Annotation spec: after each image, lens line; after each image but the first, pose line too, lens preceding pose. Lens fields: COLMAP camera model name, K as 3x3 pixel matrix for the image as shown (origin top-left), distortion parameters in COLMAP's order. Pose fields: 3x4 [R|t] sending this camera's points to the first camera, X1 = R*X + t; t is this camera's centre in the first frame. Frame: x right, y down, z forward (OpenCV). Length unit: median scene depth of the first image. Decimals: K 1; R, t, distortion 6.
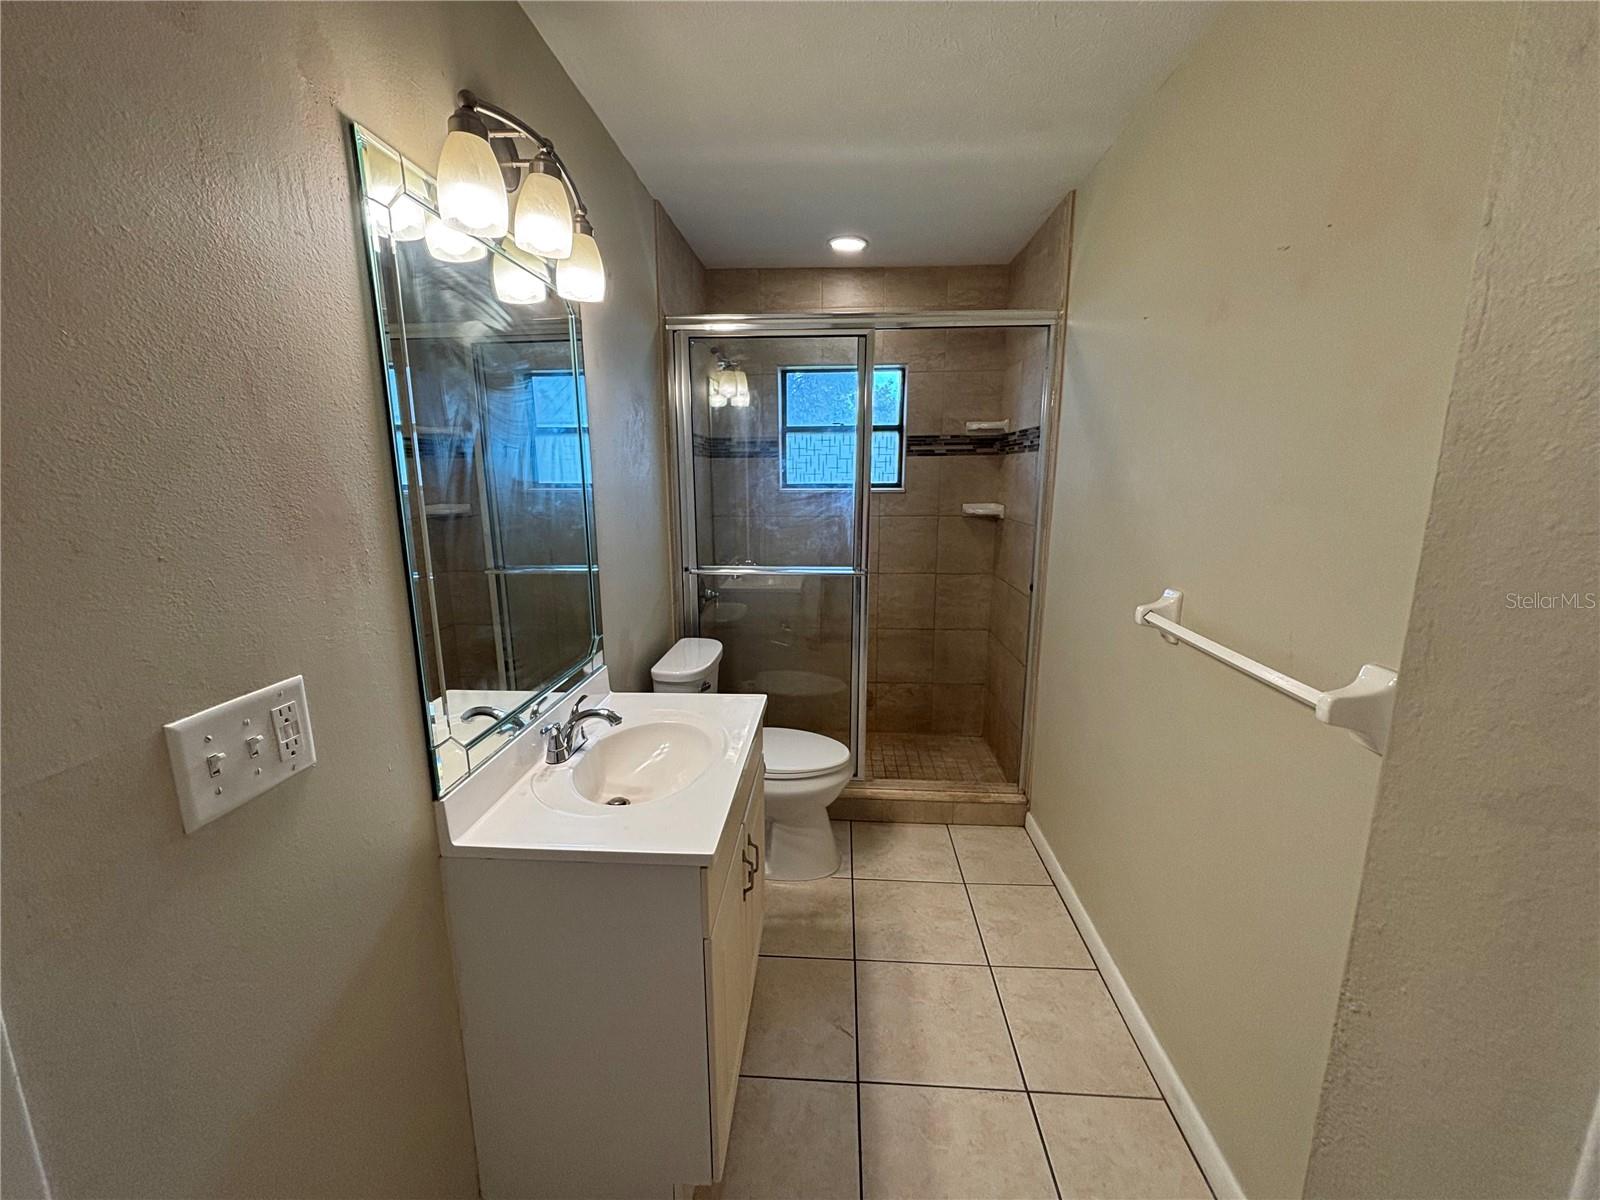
lens RADIAL K [[645.5, 0, 799.6], [0, 645.5, 600.5], [0, 0, 1]] dist [0.002304, -0.001323]
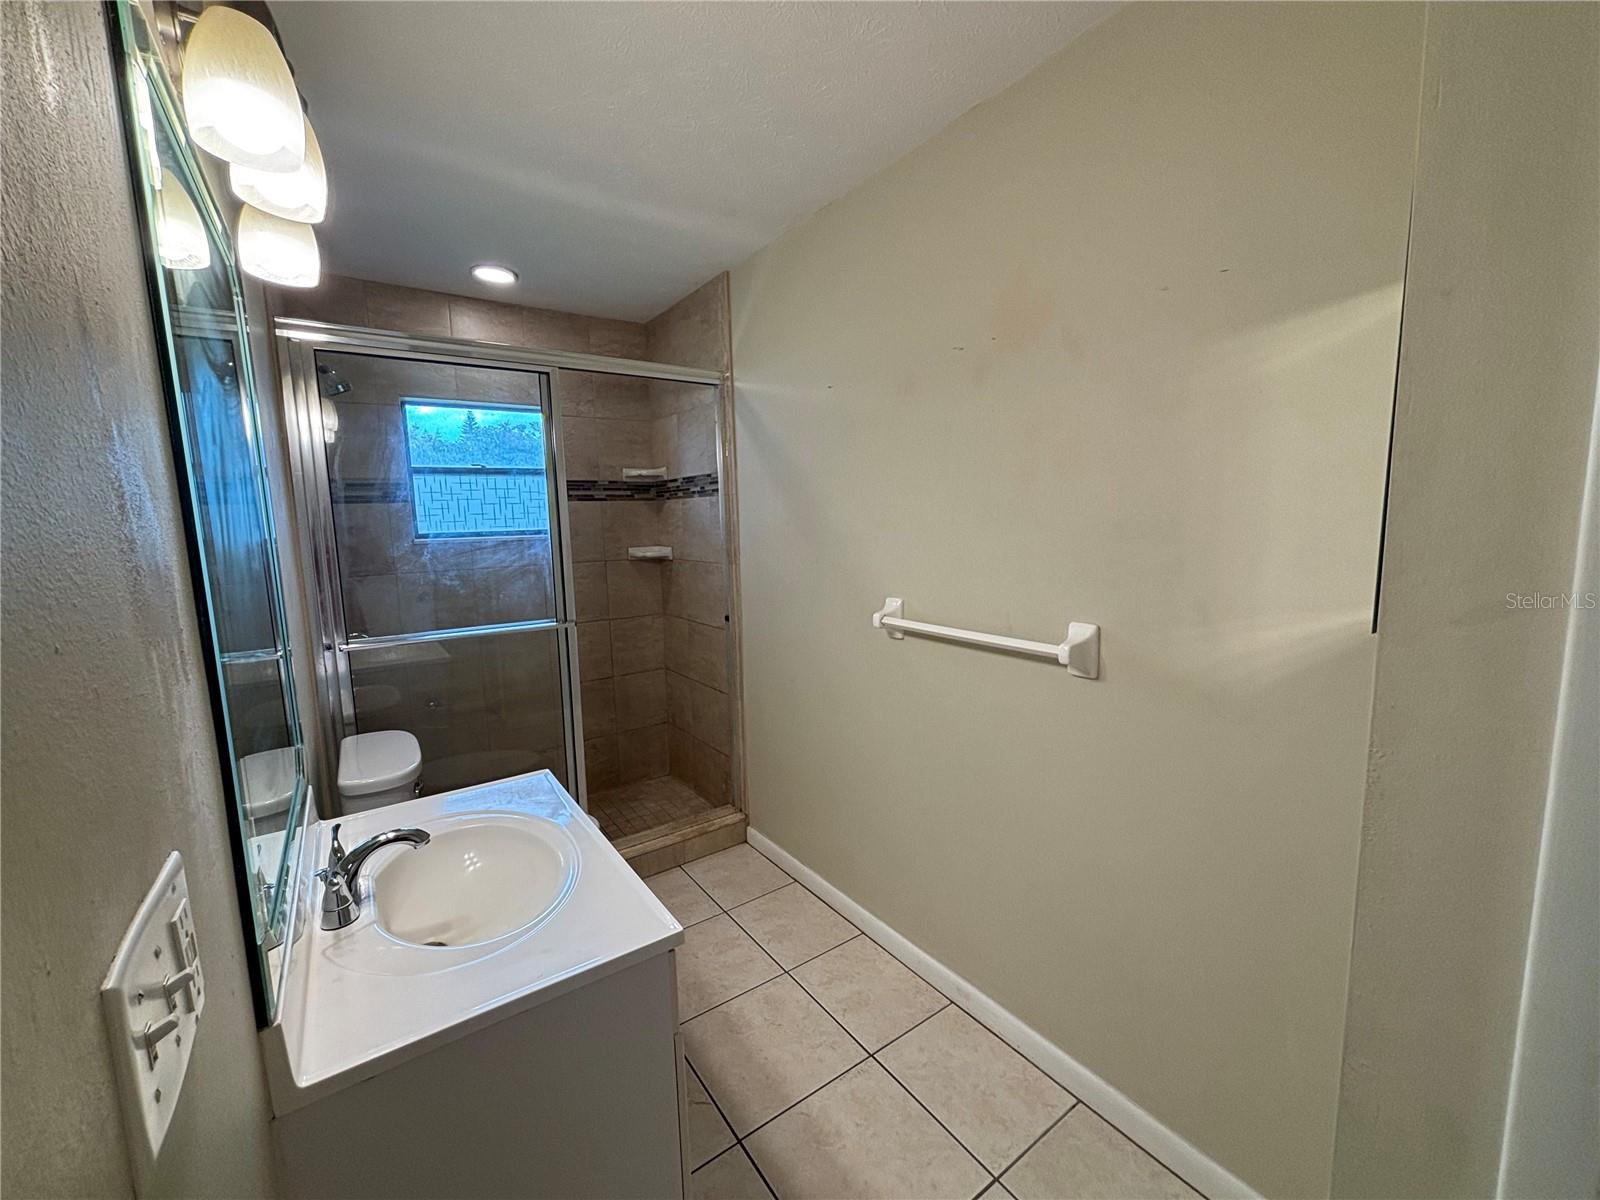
lens RADIAL K [[645.5, 0, 800.0], [0, 645.5, 600.3], [0, 0, 1]] dist [0.002304, -0.001323]
pose [[0.781021, -0.096245, 0.617044, -0.198226], [0.144474, 0.989095, -0.028591, -0.001374], [-0.607564, 0.111477, 0.786409, 0.061491]]
